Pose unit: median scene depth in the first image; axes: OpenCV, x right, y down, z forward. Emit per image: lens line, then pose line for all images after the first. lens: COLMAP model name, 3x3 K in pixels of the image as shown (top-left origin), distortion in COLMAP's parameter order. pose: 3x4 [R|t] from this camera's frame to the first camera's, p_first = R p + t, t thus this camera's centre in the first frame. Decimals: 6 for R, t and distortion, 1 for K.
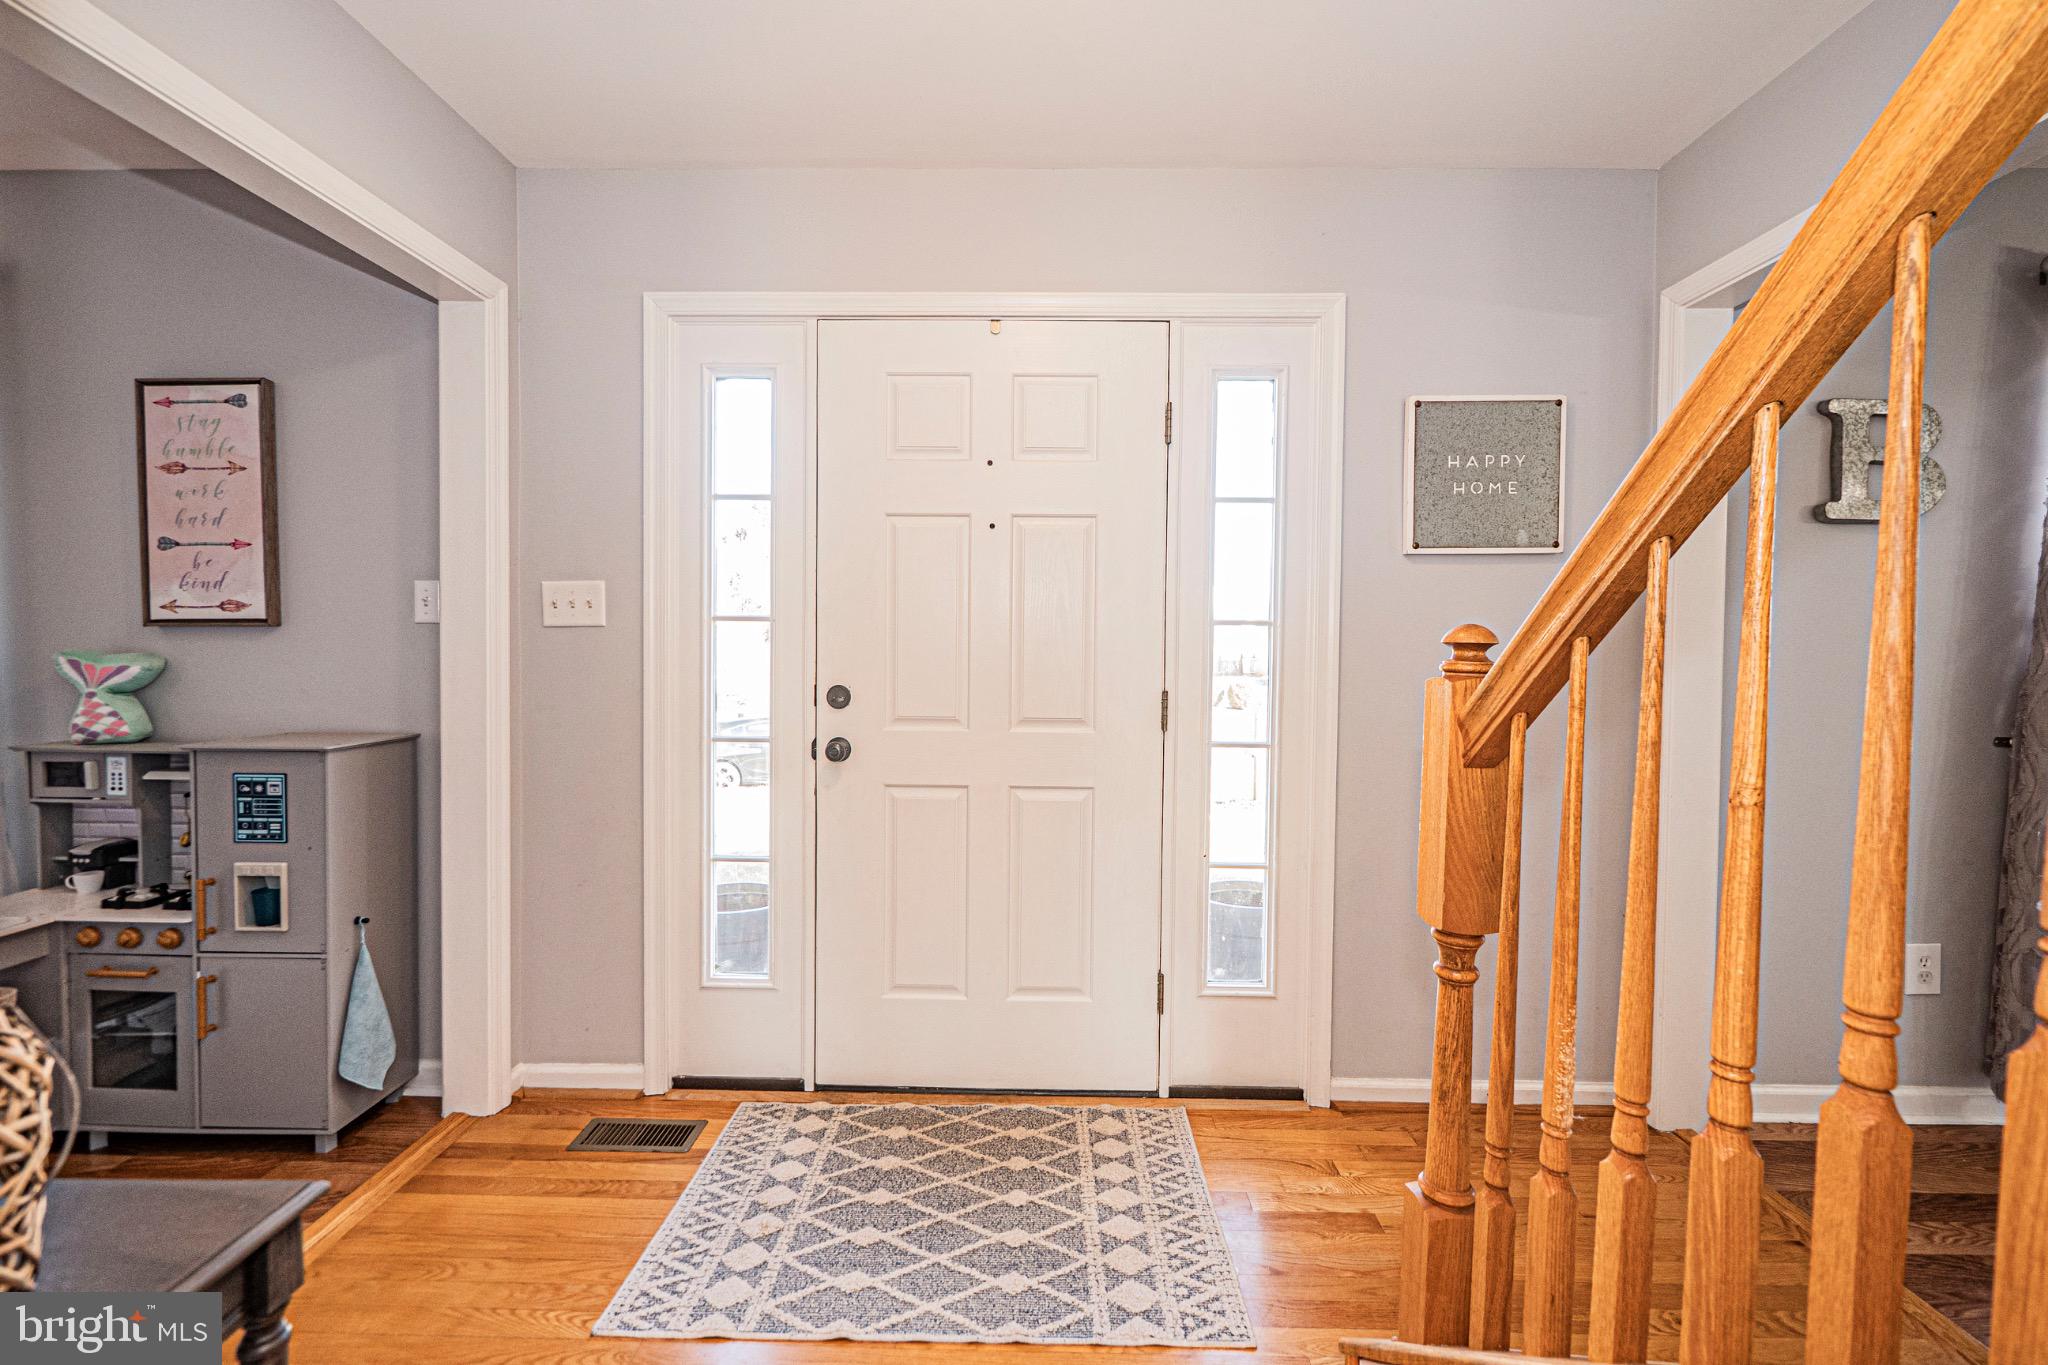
lens RADIAL K [[864.6, 0, 1035.4], [0, 864.6, 672.4], [0, 0, 1]] dist [-0.005315, 0.000151]
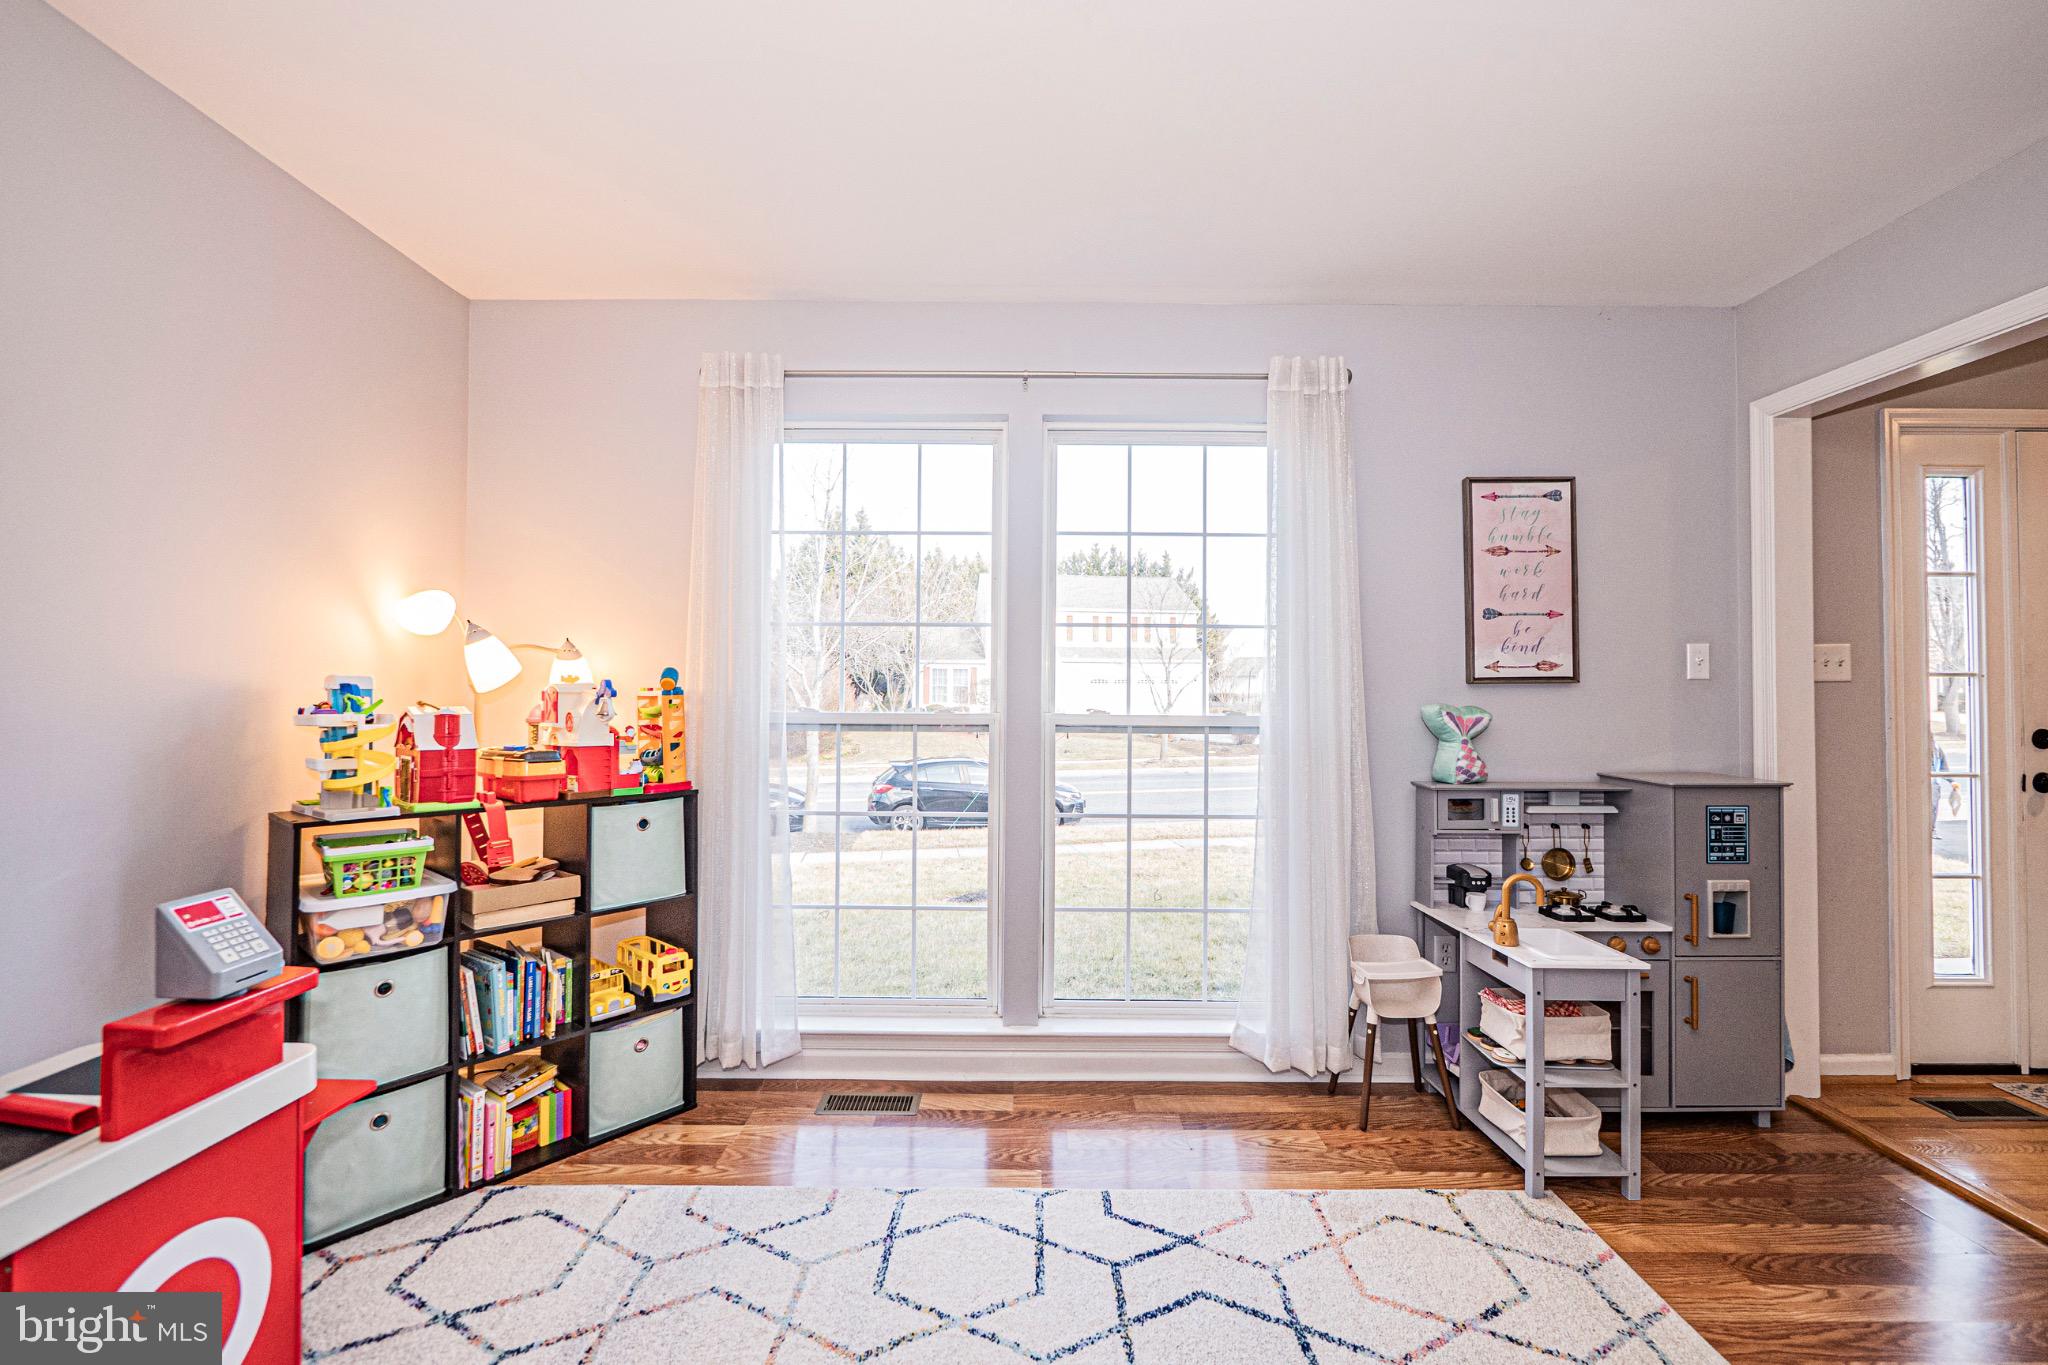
lens RADIAL K [[864.6, 0, 1012.5], [0, 864.6, 677.8], [0, 0, 1]] dist [-0.005315, 0.000151]
pose [[0.999777, -0.003752, 0.020767, -1.745332], [0.004792, 0.998724, -0.050267, -0.005100], [-0.020552, 0.050355, 0.998520, -0.177934]]
